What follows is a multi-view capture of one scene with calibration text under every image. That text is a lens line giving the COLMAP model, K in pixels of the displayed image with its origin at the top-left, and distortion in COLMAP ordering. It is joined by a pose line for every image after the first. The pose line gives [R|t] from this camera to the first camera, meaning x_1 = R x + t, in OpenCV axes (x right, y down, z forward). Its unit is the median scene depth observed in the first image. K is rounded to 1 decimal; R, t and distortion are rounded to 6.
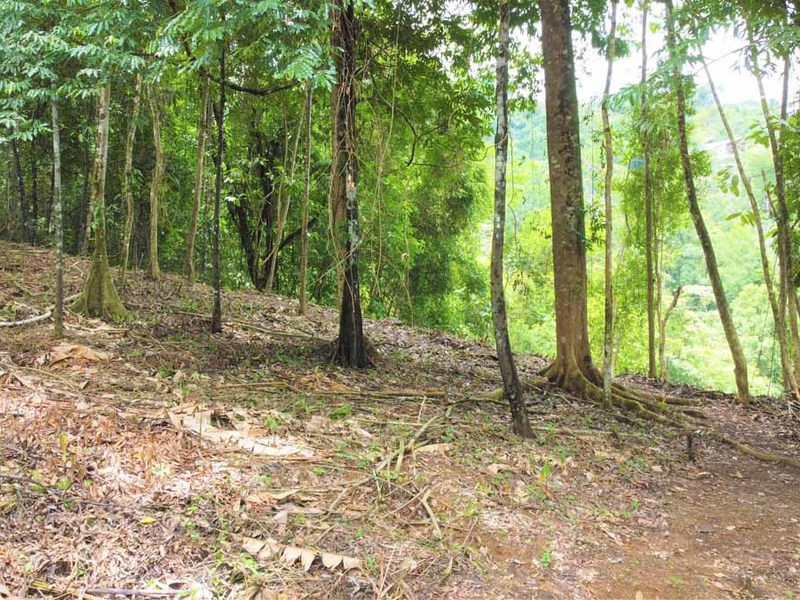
lens RADIAL K [[838.8, 0, 400.0], [0, 838.8, 300.0], [0, 0, 1]] dist [0.009282, 0.004831]
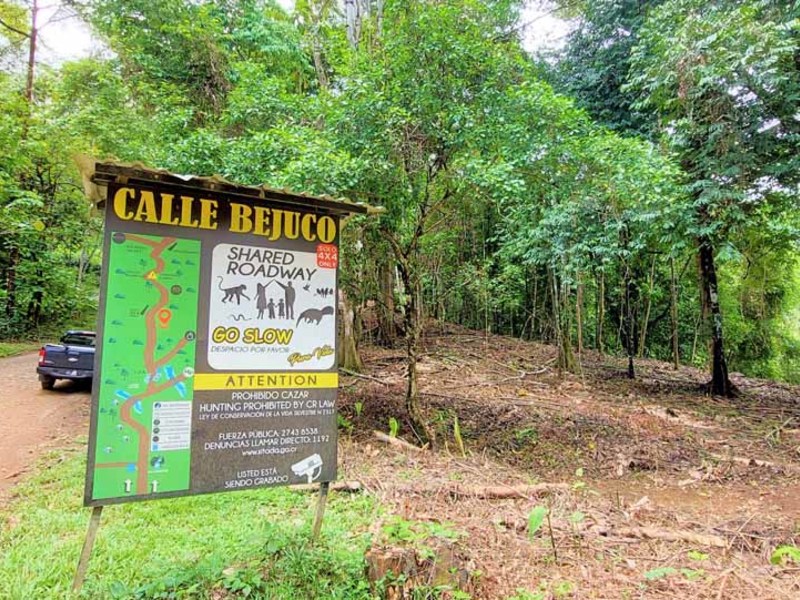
lens RADIAL K [[546.2, 0, 400.0], [0, 546.2, 300.0], [0, 0, 1]] dist [-0.003752, -0.001072]
pose [[0.867937, -0.069907, -0.491731, -0.066713], [0.006388, 0.991534, -0.129687, 0.021558], [0.496634, 0.109418, 0.861036, -0.327218]]
